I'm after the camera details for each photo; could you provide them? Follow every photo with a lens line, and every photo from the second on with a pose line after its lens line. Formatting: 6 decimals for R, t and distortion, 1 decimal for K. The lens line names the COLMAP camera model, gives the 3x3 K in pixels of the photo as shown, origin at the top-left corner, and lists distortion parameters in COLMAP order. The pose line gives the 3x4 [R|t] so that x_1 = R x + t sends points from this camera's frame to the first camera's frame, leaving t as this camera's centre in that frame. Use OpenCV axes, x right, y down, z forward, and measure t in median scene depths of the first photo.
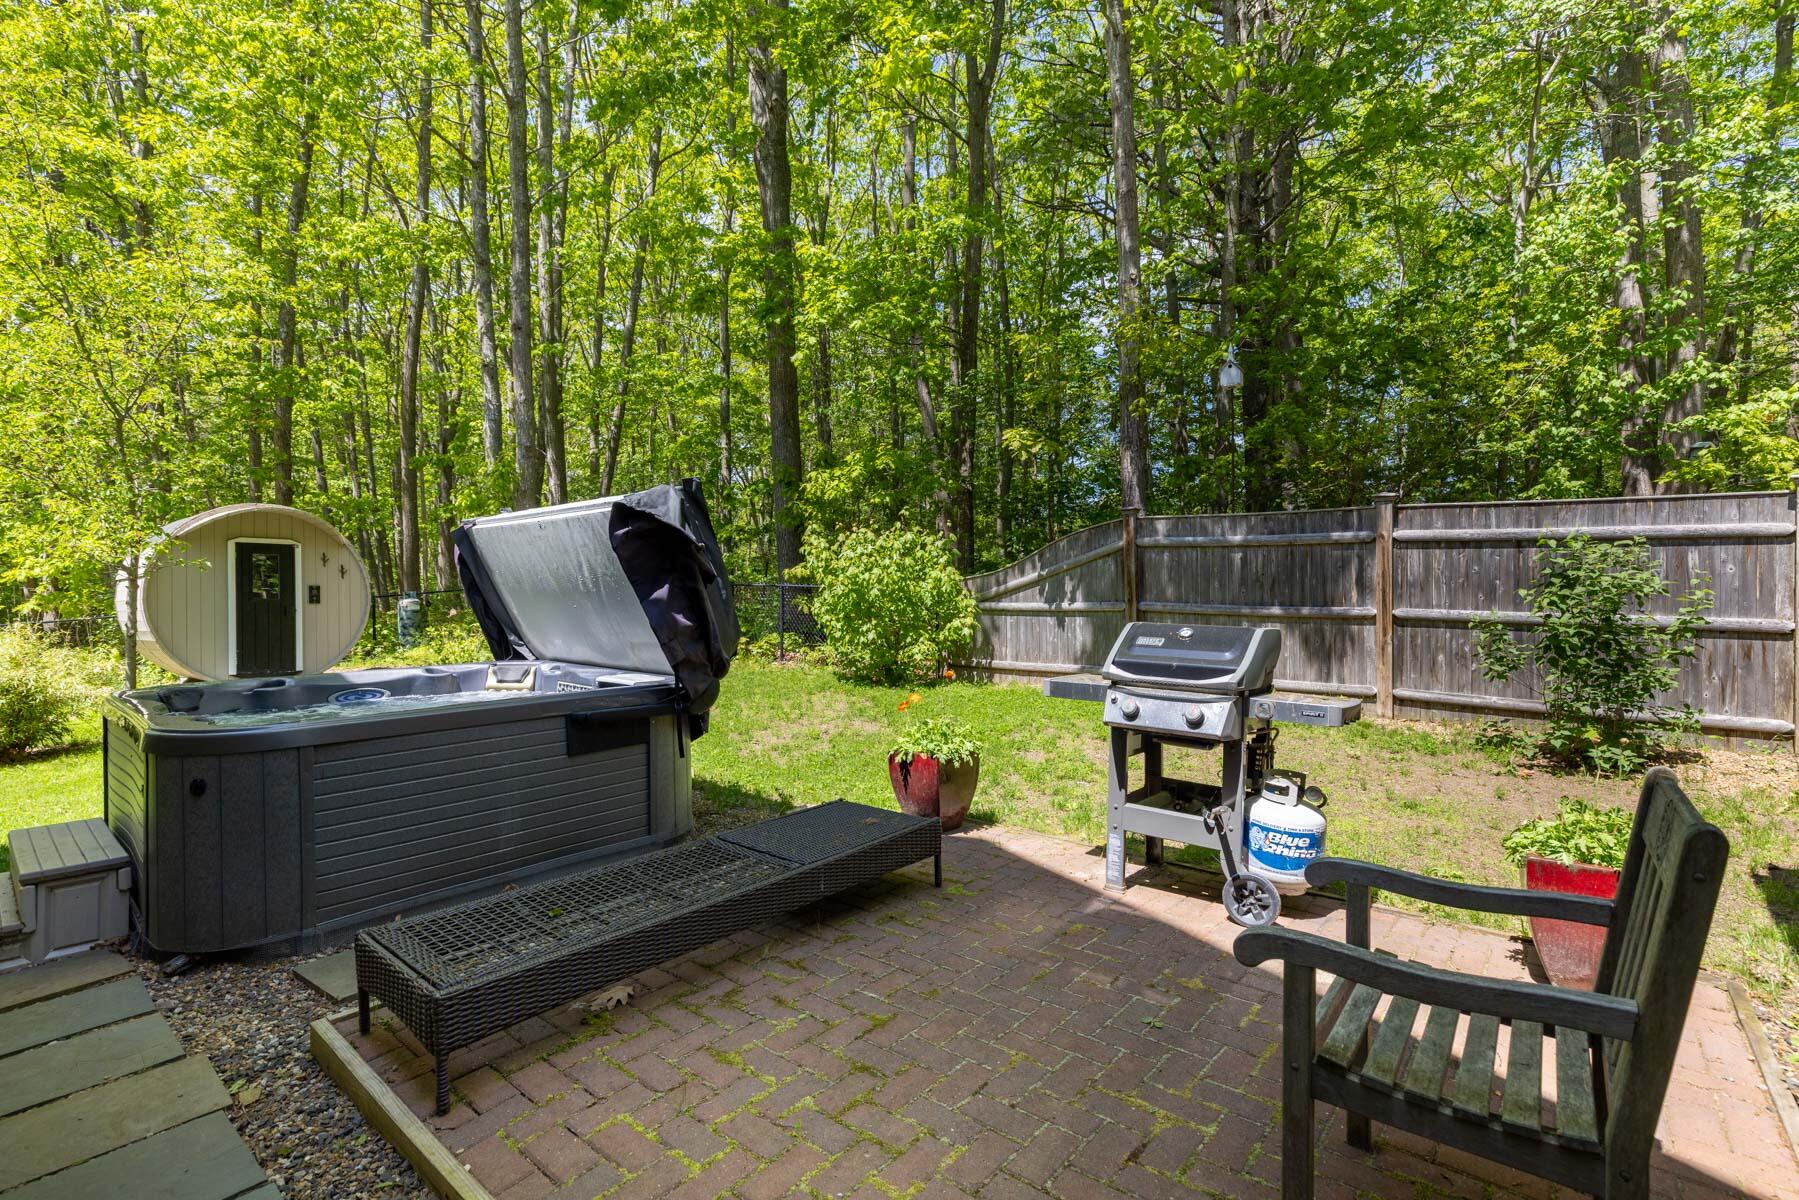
lens RADIAL K [[803.3, 0, 902.1], [0, 803.3, 598.9], [0, 0, 1]] dist [-0.000156, 0.000185]
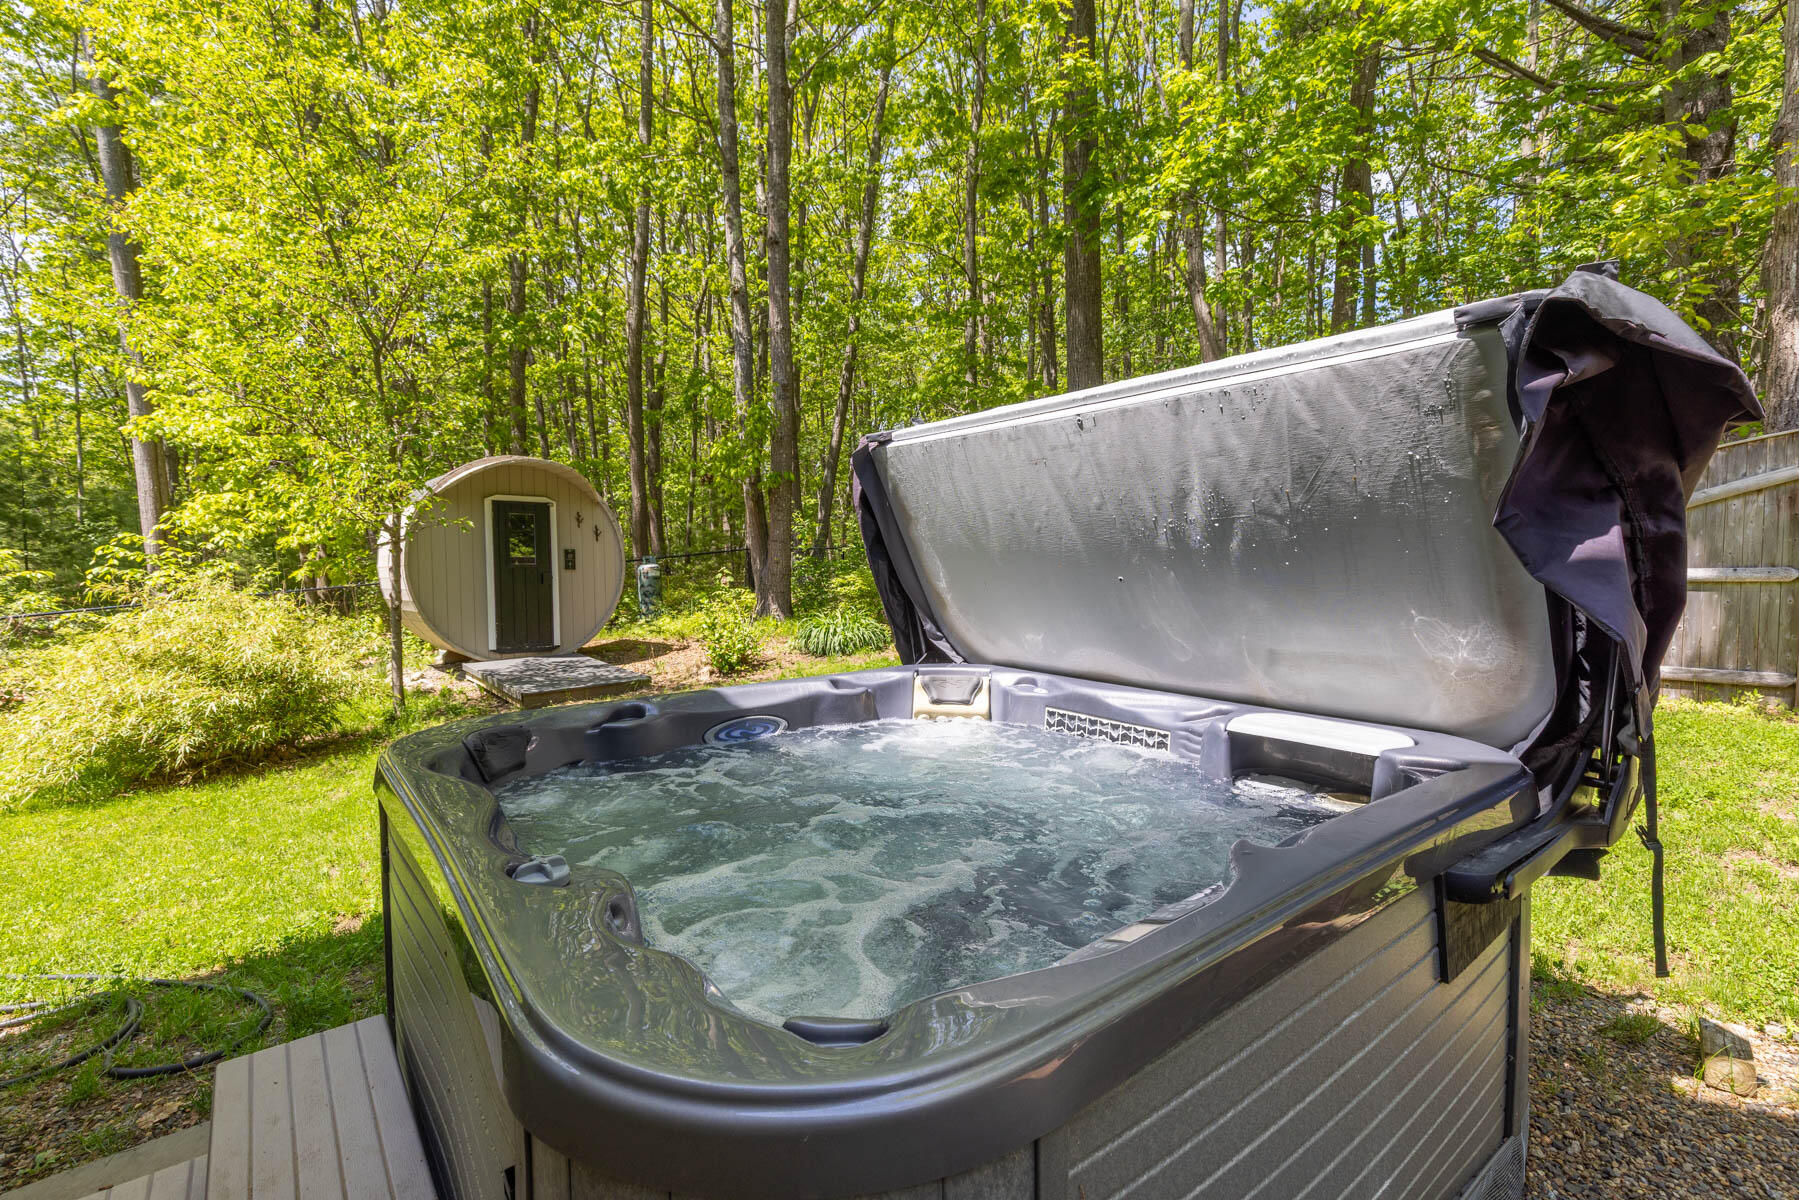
lens RADIAL K [[803.3, 0, 895.9], [0, 803.3, 600.4], [0, 0, 1]] dist [-0.000156, 0.000185]
pose [[0.980273, 0.007742, -0.197496, -0.254656], [0.001182, 0.998985, 0.045030, 0.000125], [0.197644, -0.044376, 0.979269, 0.253581]]
